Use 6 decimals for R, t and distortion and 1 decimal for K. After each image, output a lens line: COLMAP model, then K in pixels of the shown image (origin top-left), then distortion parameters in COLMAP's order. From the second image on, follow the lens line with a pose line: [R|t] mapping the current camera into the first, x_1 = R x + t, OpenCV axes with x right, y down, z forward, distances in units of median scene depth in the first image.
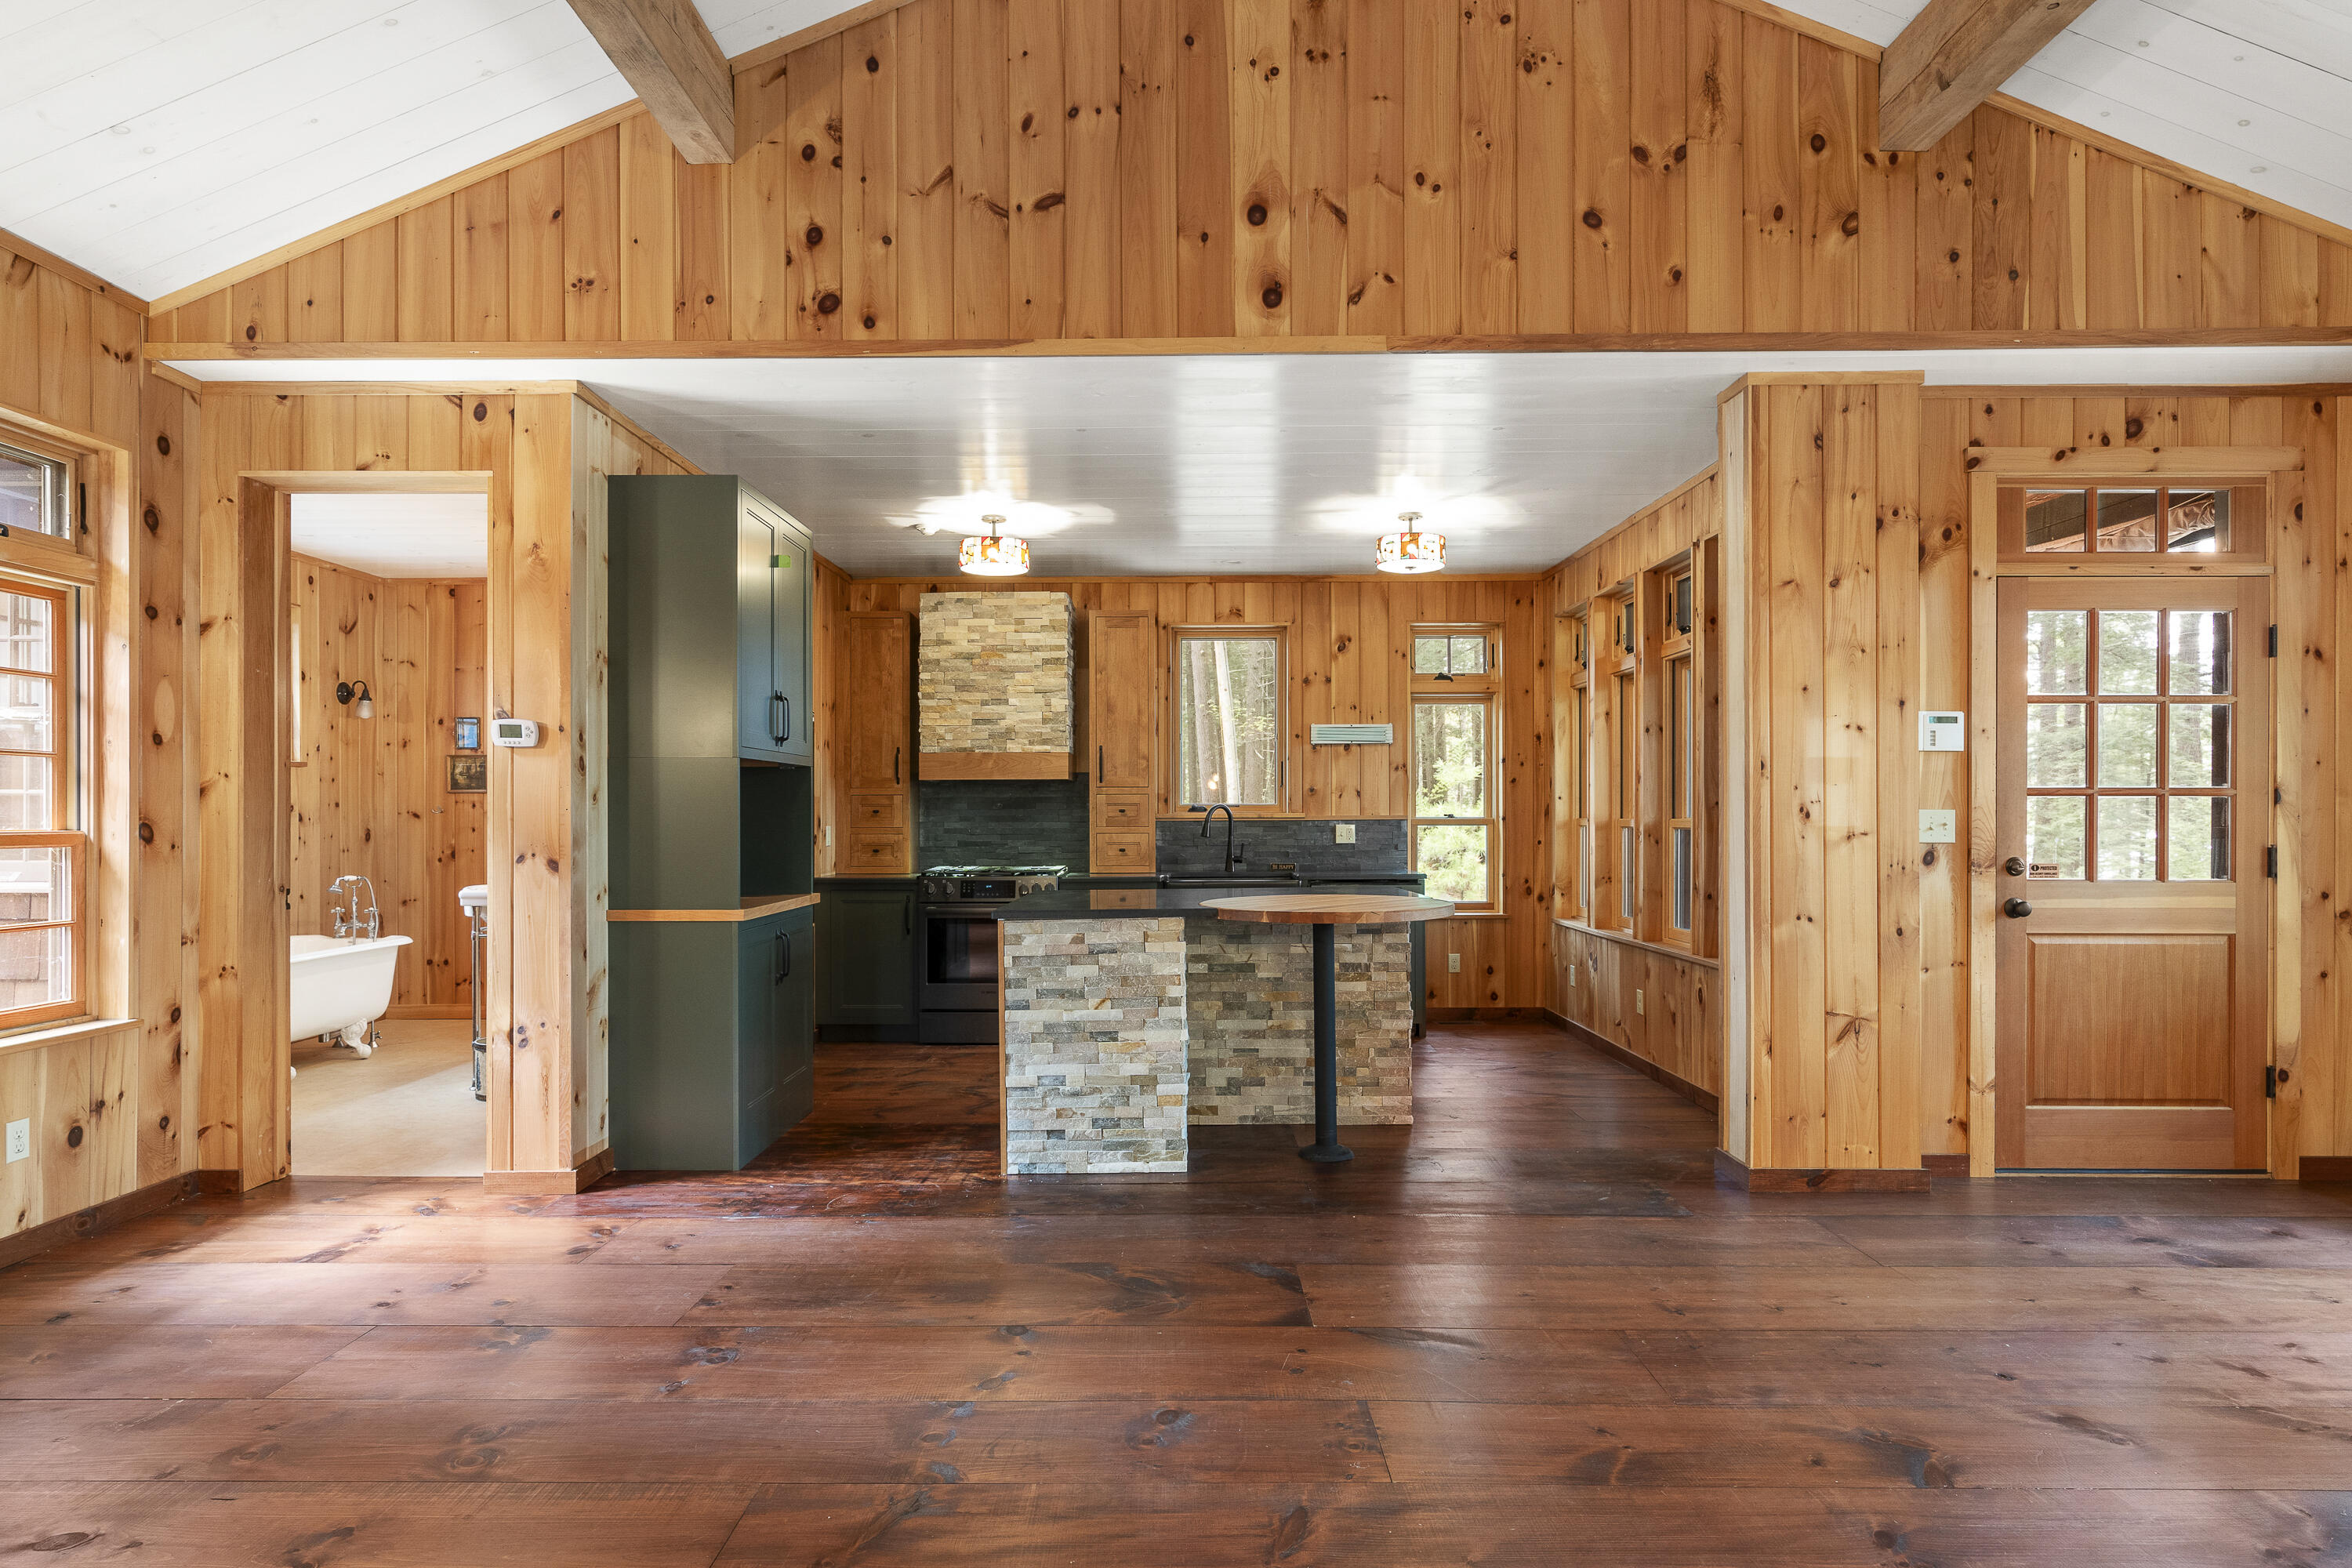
lens RADIAL K [[1272.4, 0, 1174.1], [0, 1272.4, 774.4], [0, 0, 1]] dist [-0.002716, 0.001380]
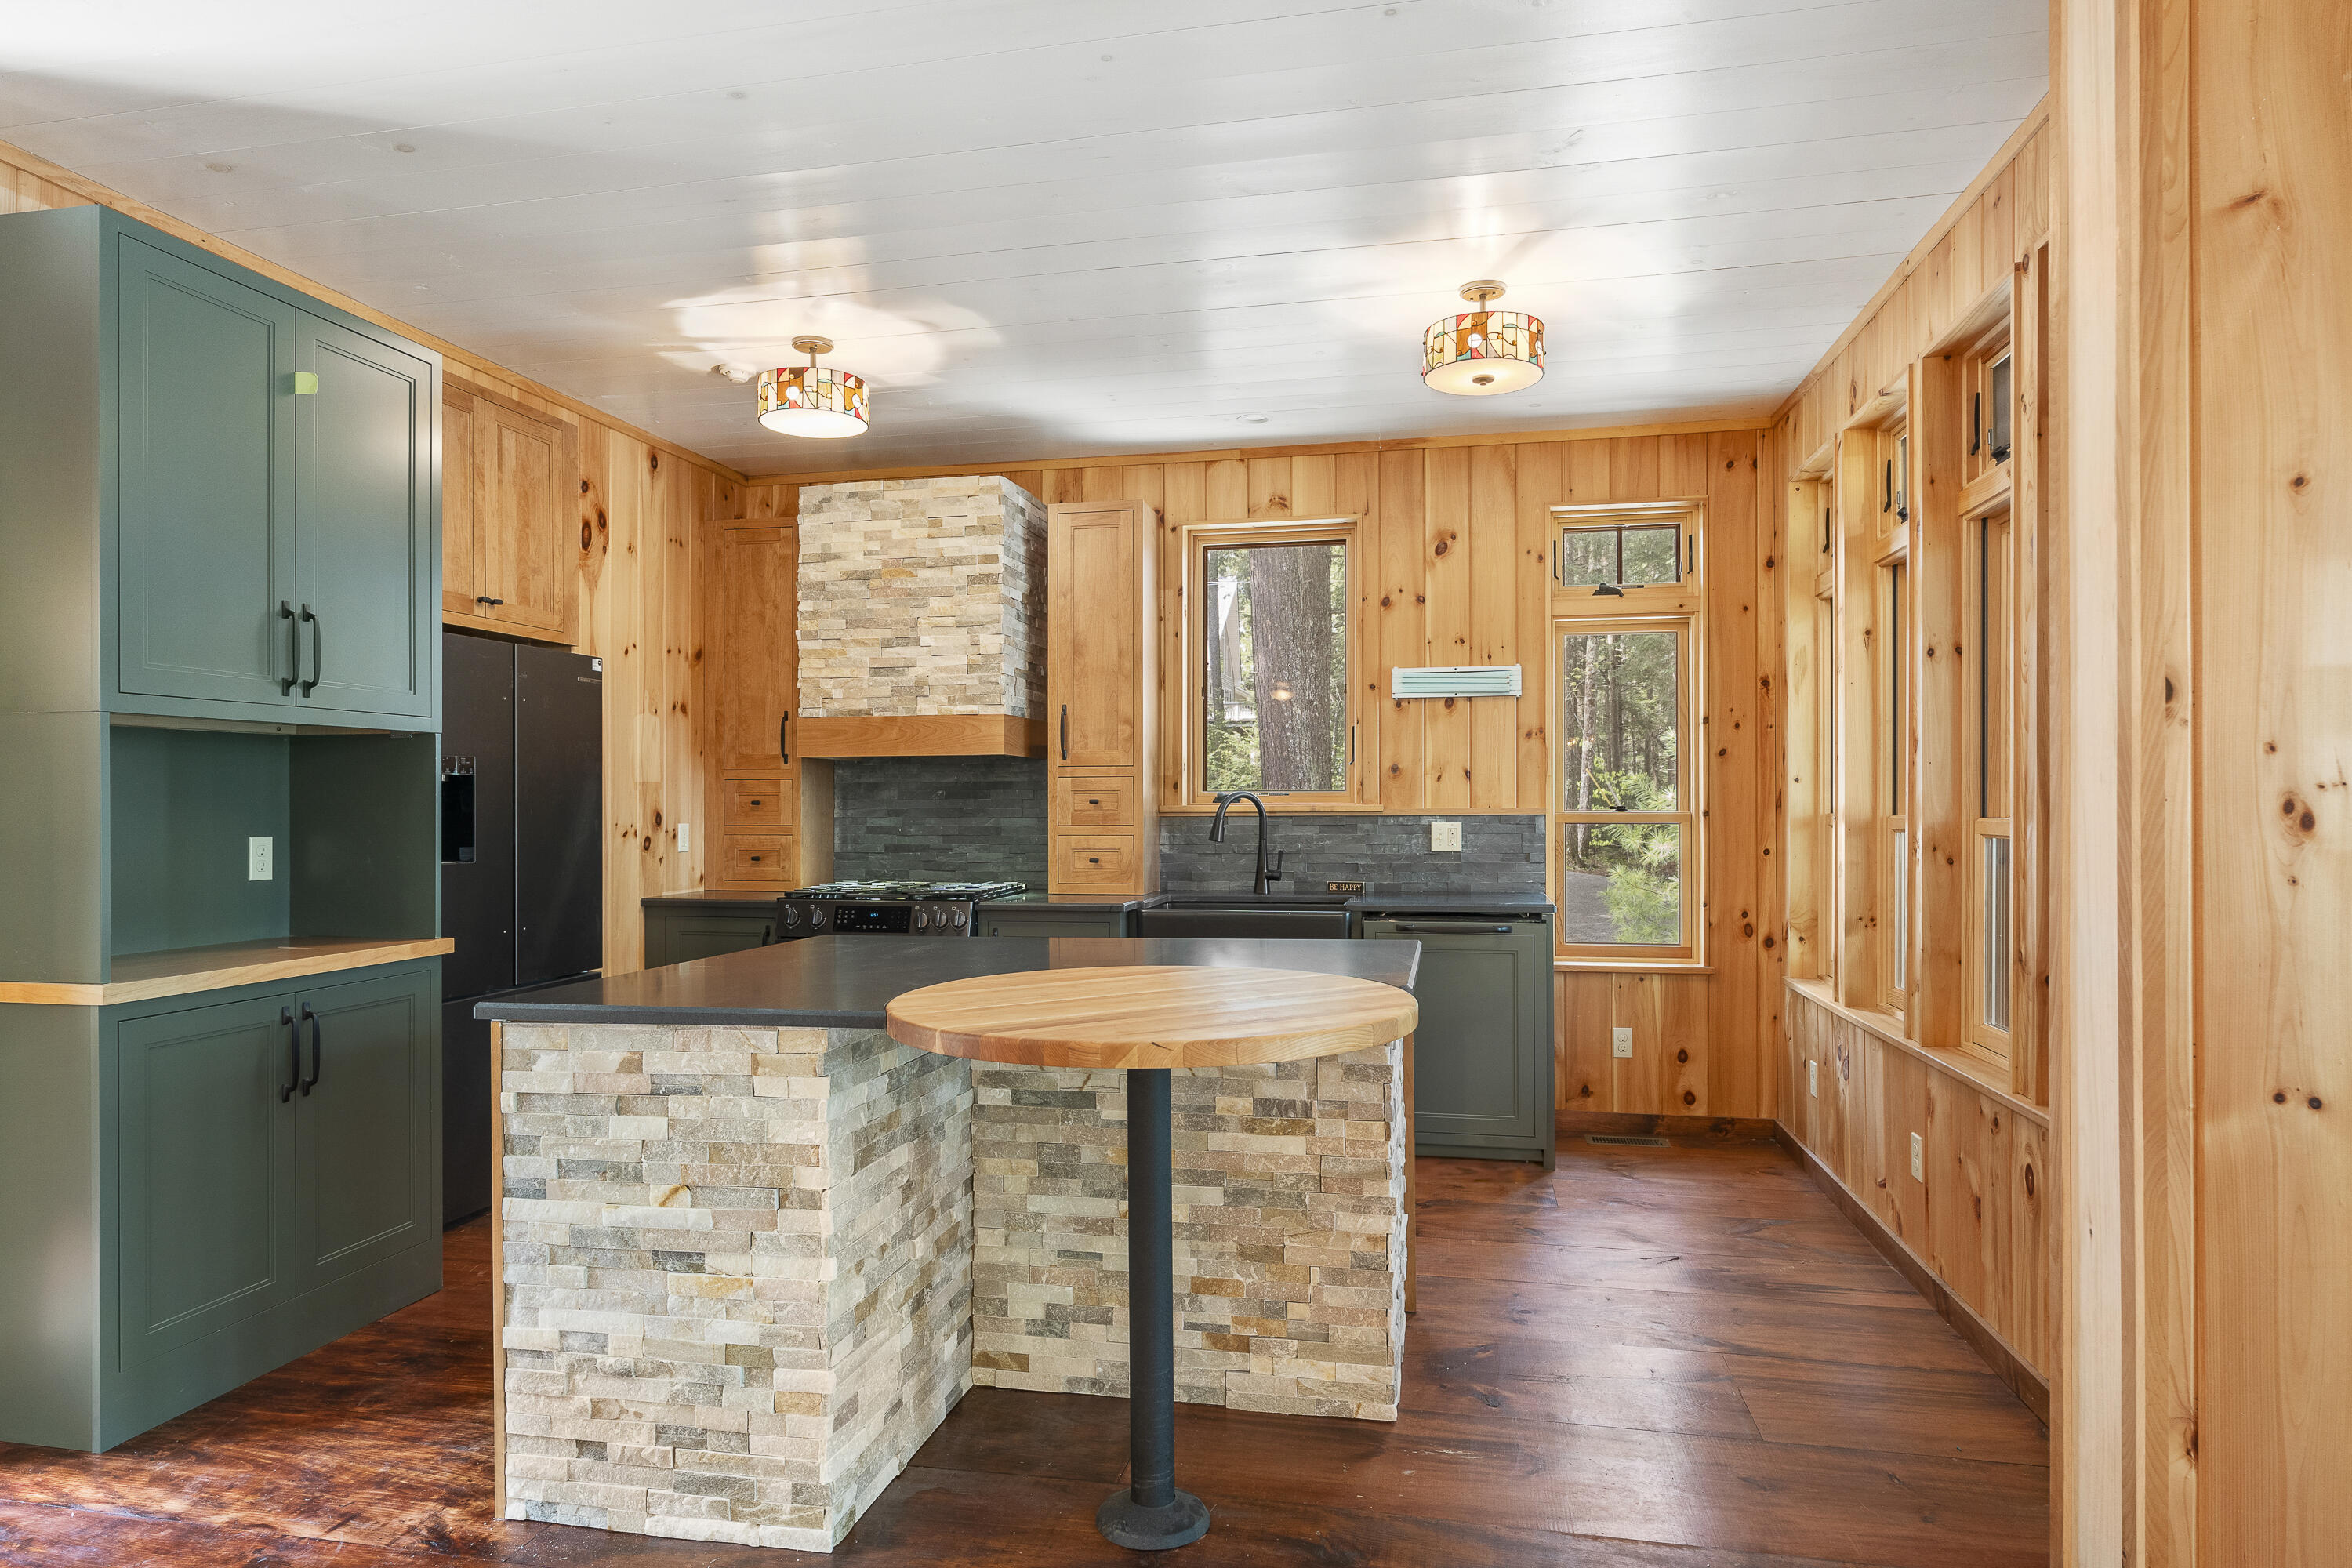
lens RADIAL K [[1358.3, 0, 1176.2], [0, 1358.3, 773.4], [0, 0, 1]] dist [-0.002031, 0.001768]
pose [[0.979788, -0.004732, -0.199981, 0.147864], [0.006978, 0.999920, 0.010528, 0.006718], [0.199915, -0.011710, 0.979743, 0.317819]]
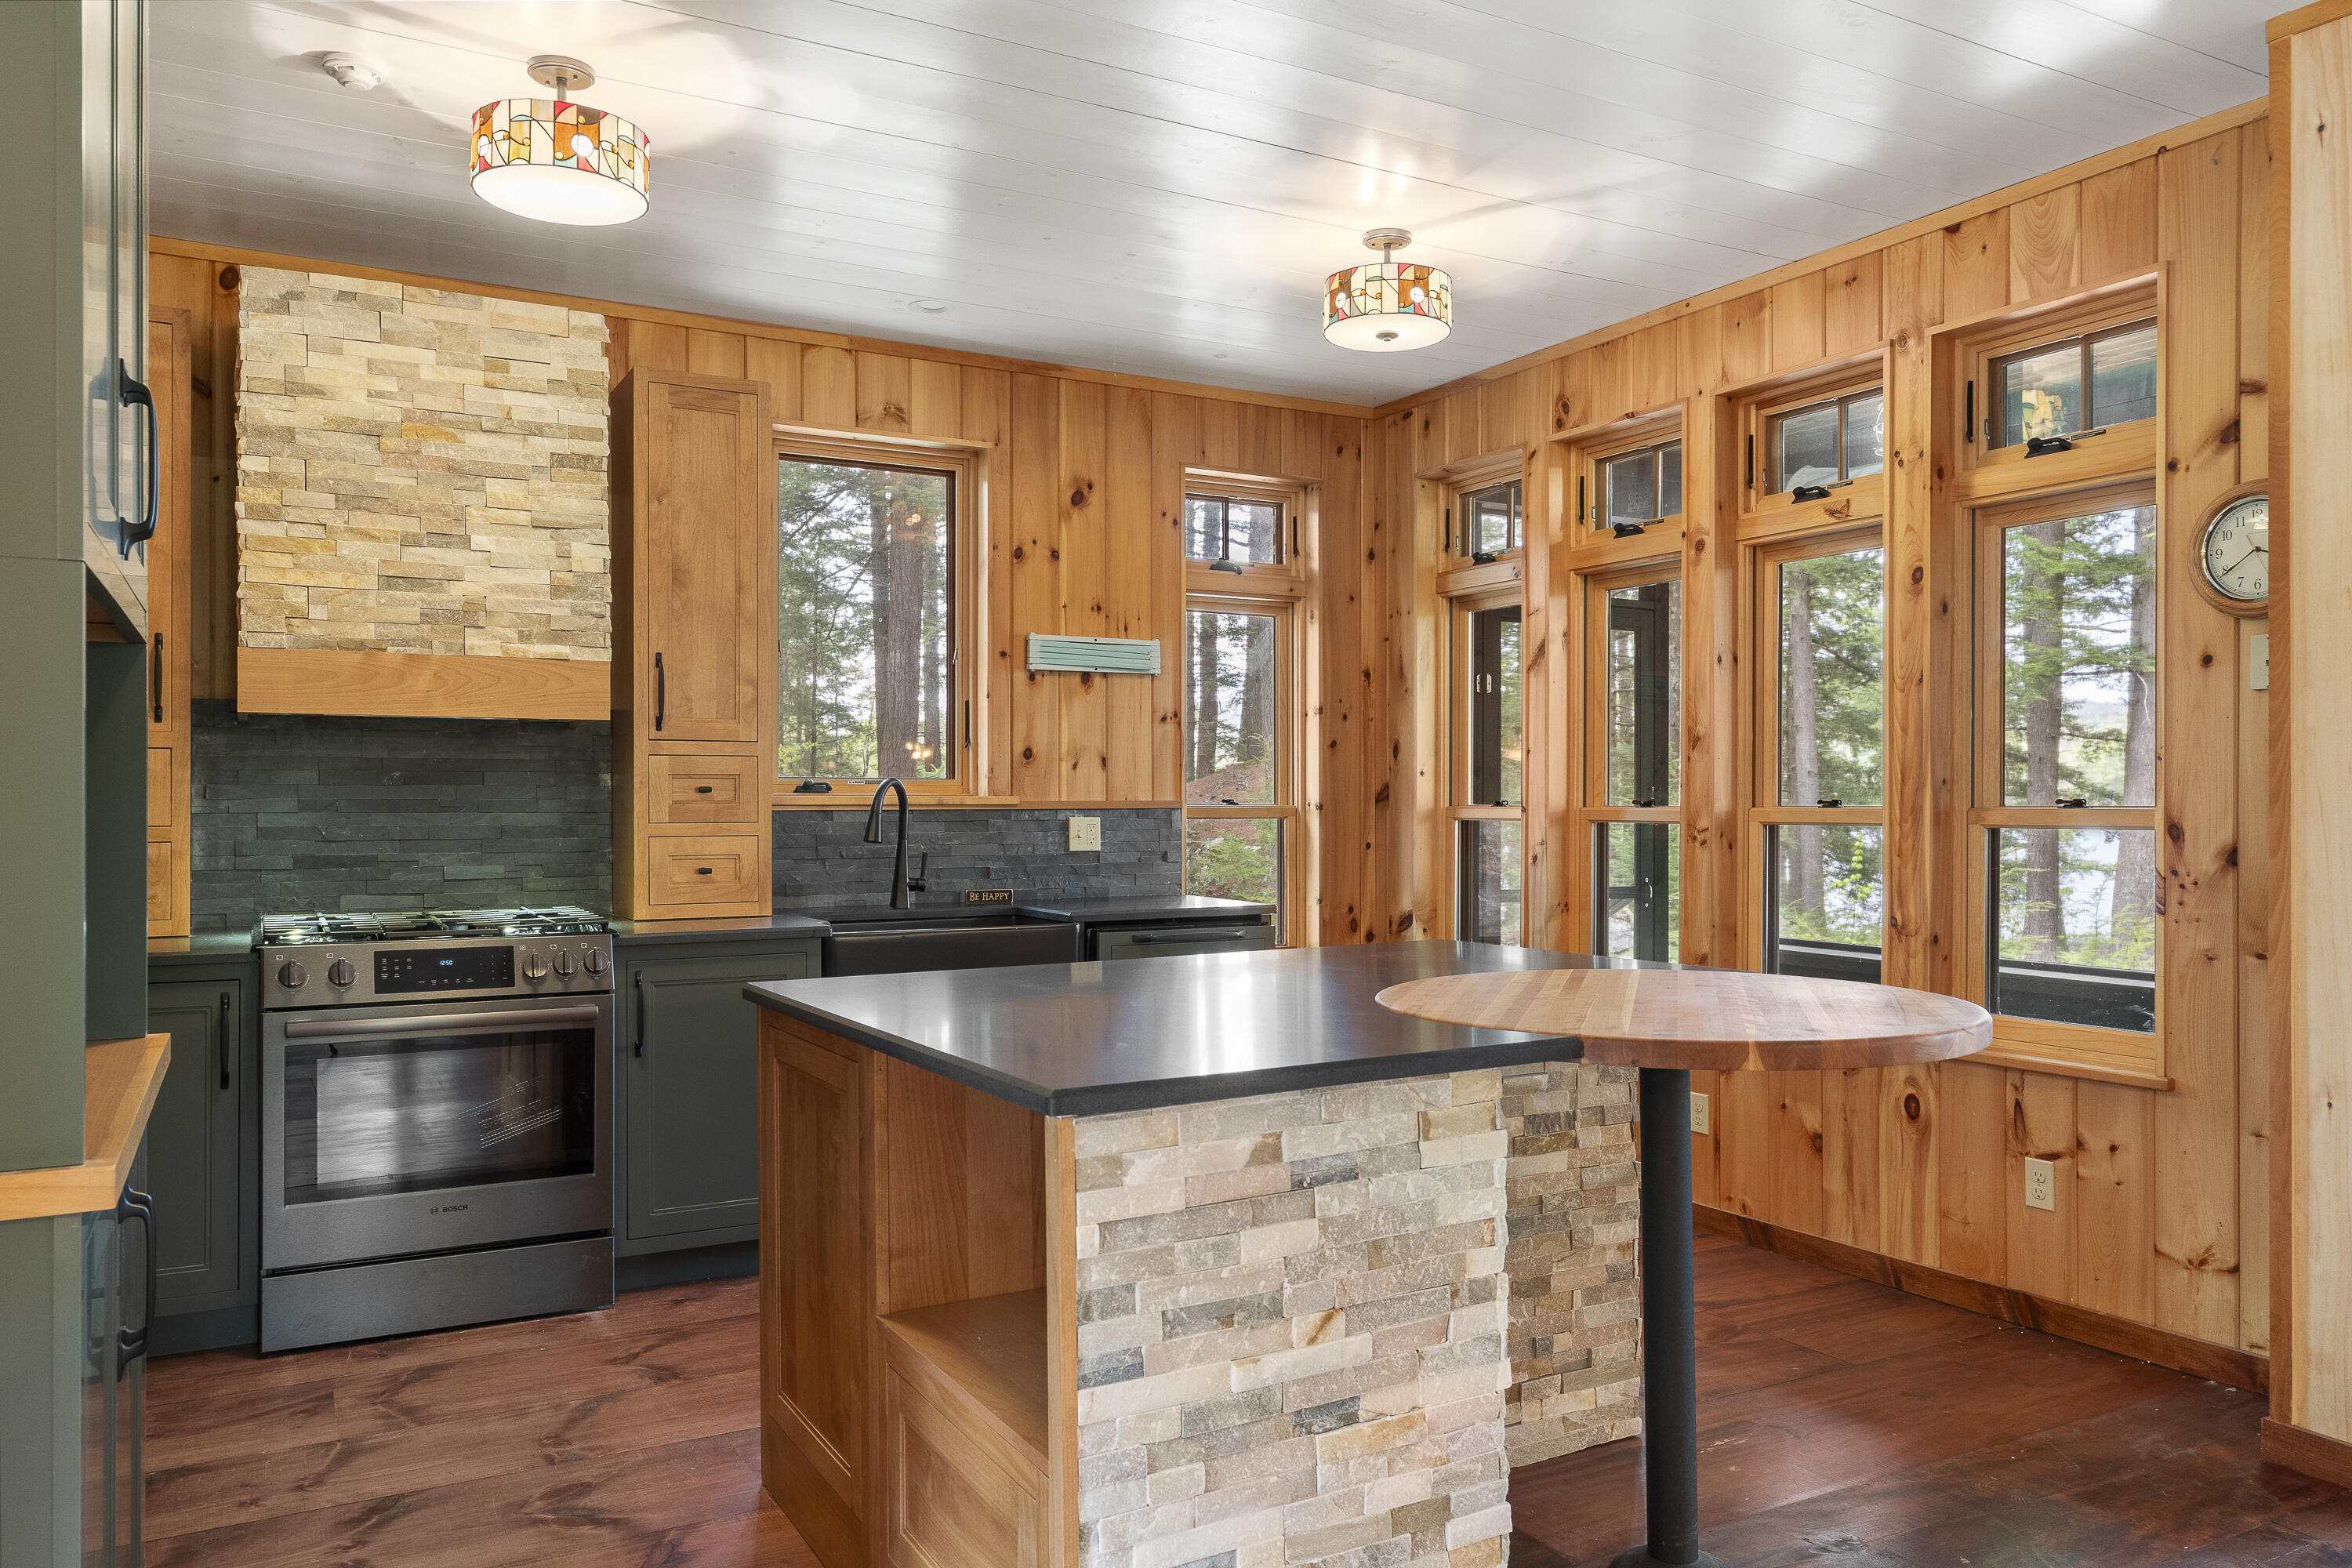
lens RADIAL K [[1644.4, 0, 1170.5], [0, 1644.4, 772.2], [0, 0, 1]] dist [0.005155, 0.003971]
pose [[0.873294, 0.011365, 0.487061, -0.195336], [-0.018197, 0.999791, 0.009298, 0.013258], [-0.486854, -0.016983, 0.873318, 0.378596]]
